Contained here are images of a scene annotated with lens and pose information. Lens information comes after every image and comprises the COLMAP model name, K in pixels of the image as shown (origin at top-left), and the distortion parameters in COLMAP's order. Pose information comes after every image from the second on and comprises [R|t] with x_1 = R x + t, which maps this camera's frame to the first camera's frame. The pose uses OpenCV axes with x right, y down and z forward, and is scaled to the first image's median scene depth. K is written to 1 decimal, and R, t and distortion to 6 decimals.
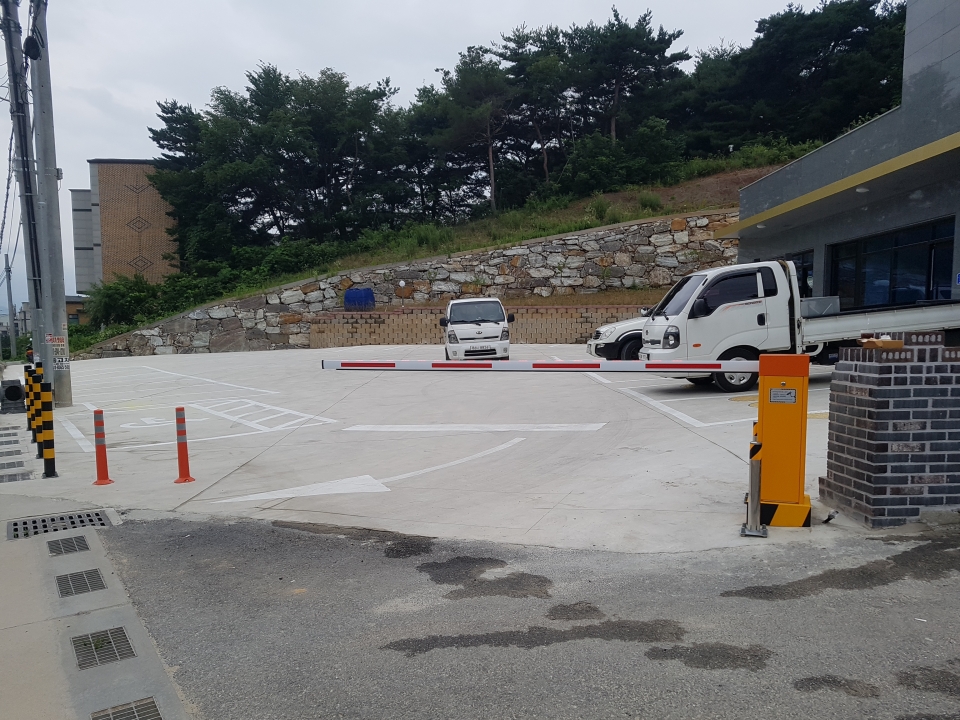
lens RADIAL K [[732.6, 0, 479.3], [0, 732.6, 416.7], [0, 0, 1]] dist [0.003762, -0.010349]
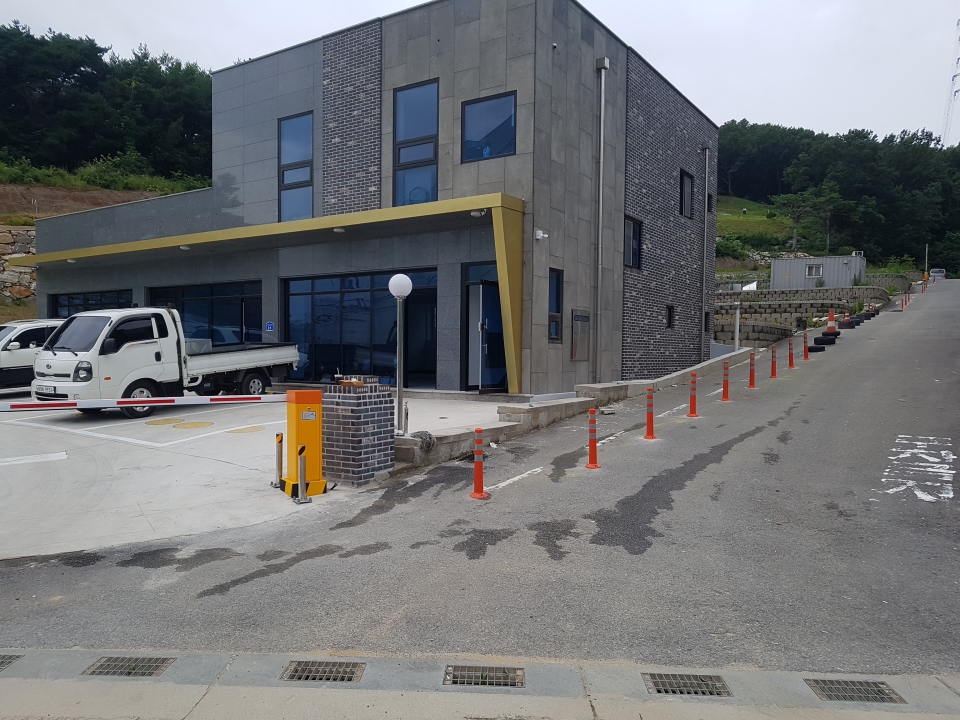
lens RADIAL K [[732.6, 0, 479.3], [0, 732.6, 416.7], [0, 0, 1]] dist [0.003762, -0.010349]
pose [[0.554929, -0.056138, 0.830002, -0.739201], [0.080597, 0.996655, 0.013524, -0.017702], [-0.827984, 0.059391, 0.557597, -0.231578]]
